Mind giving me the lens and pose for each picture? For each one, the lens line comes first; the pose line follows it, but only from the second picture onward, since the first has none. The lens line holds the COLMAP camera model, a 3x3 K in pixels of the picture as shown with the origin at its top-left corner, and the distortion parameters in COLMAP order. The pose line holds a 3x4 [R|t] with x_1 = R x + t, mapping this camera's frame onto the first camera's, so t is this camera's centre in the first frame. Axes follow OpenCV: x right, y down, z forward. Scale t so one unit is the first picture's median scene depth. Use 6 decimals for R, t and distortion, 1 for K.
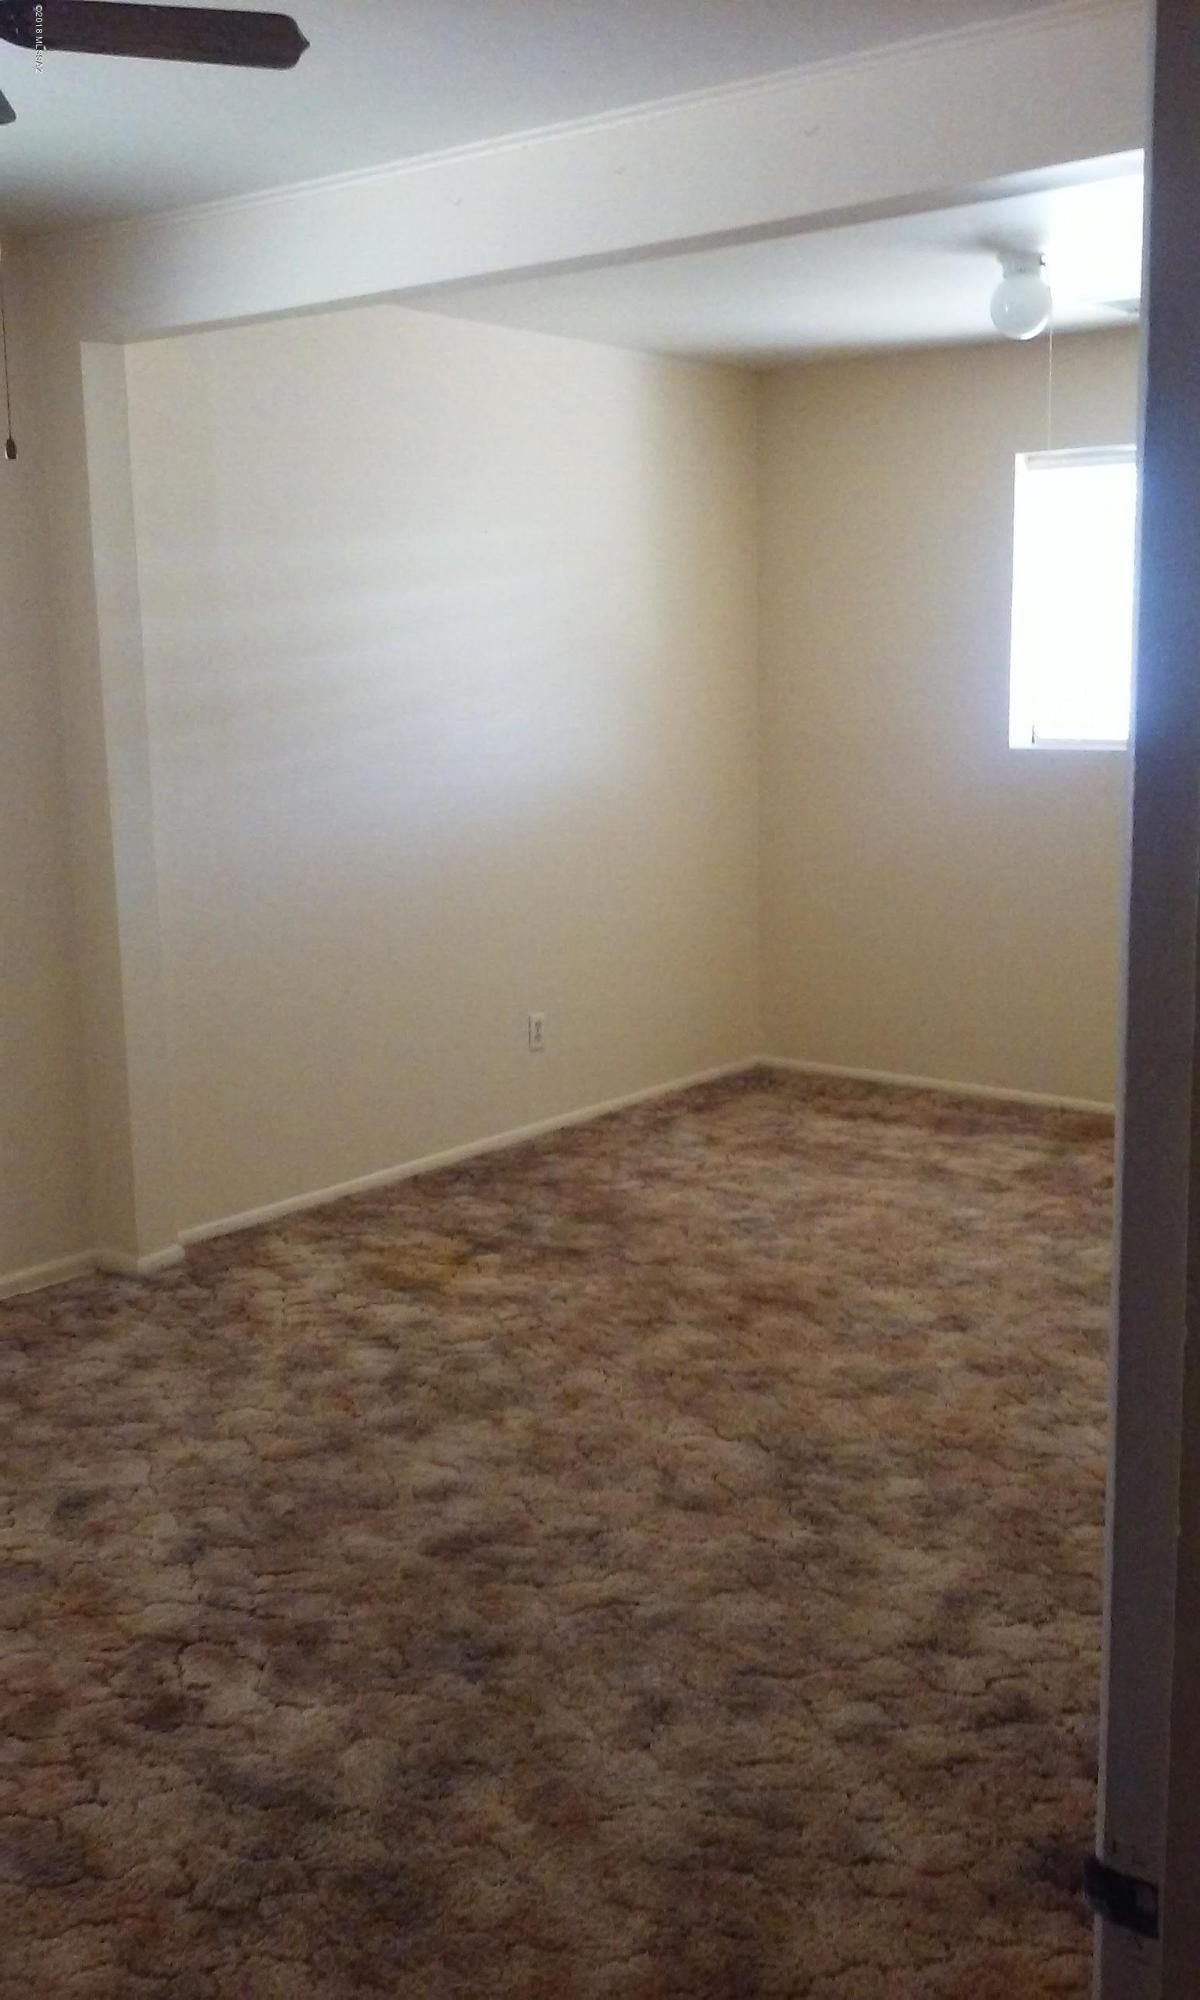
lens RADIAL K [[1939.7, 0, 600.0], [0, 1939.7, 1000.0], [0, 0, 1]] dist [0.085160, -0.222970]
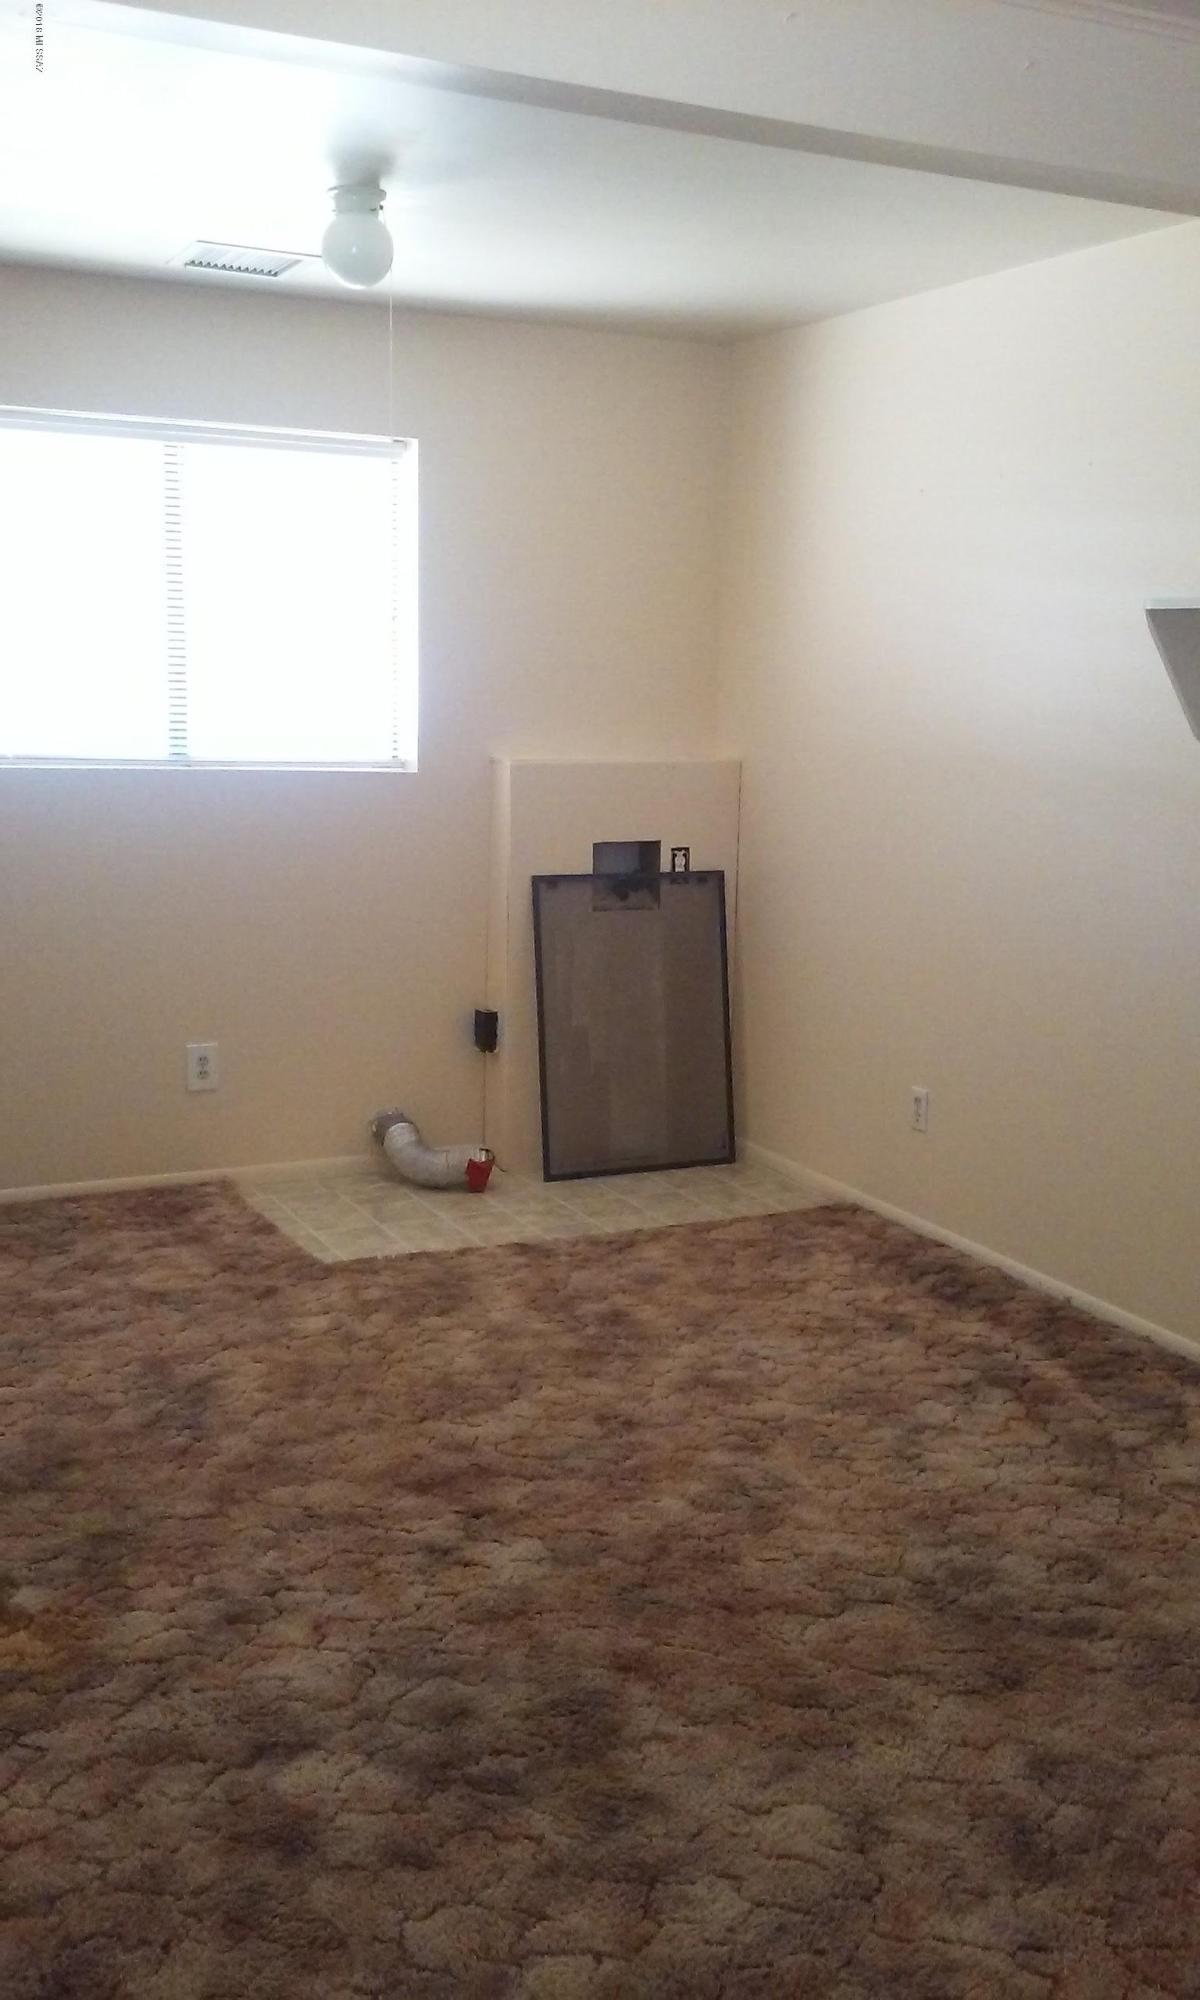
lens RADIAL K [[1939.7, 0, 600.0], [0, 1939.7, 1000.0], [0, 0, 1]] dist [0.085160, -0.222970]
pose [[0.413171, -0.130611, 0.901238, -0.630275], [0.132614, 0.987741, 0.082351, -0.102688], [-0.900946, 0.085492, 0.425427, 0.659406]]
